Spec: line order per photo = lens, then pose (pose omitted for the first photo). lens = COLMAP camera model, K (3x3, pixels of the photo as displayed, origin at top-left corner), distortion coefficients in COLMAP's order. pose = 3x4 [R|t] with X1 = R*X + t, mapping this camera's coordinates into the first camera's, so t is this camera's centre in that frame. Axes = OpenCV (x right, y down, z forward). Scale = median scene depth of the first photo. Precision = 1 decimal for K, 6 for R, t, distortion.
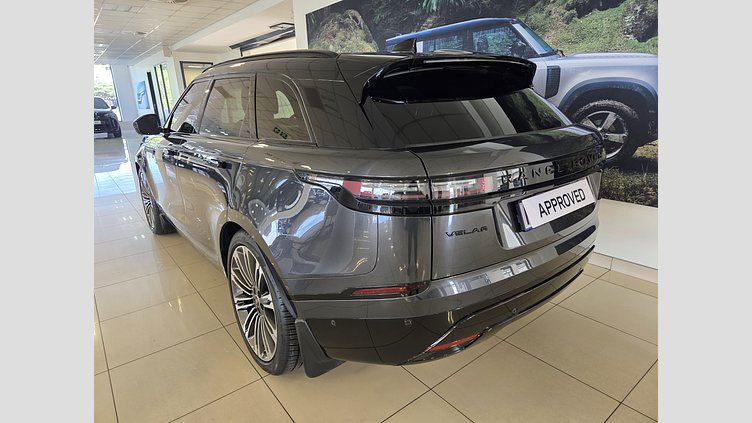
lens RADIAL K [[376.7, 0, 376.0], [0, 376.7, 211.5], [0, 0, 1]] dist [0.060397, -0.049362]
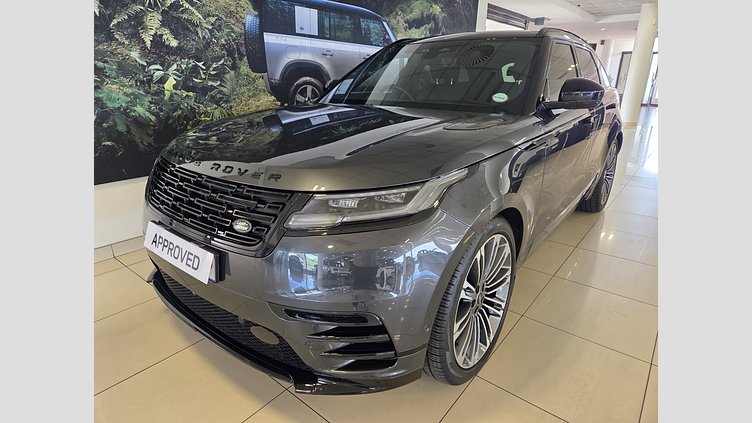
lens RADIAL K [[376.7, 0, 376.0], [0, 376.7, 211.5], [0, 0, 1]] dist [0.060397, -0.049362]
pose [[-0.214596, -0.304000, 0.928188, -1.003165], [0.280060, 0.891269, 0.356658, -0.318218], [-0.935689, 0.336486, -0.106124, 1.209049]]
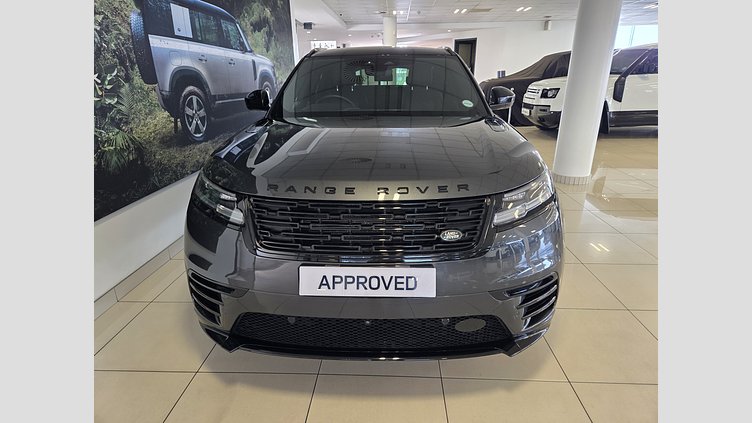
lens RADIAL K [[376.7, 0, 376.0], [0, 376.7, 211.5], [0, 0, 1]] dist [0.060397, -0.049362]
pose [[-0.753241, -0.196061, 0.627844, -0.833919], [0.213407, 0.830054, 0.515236, -0.452435], [-0.622162, 0.522083, -0.583390, 1.554213]]
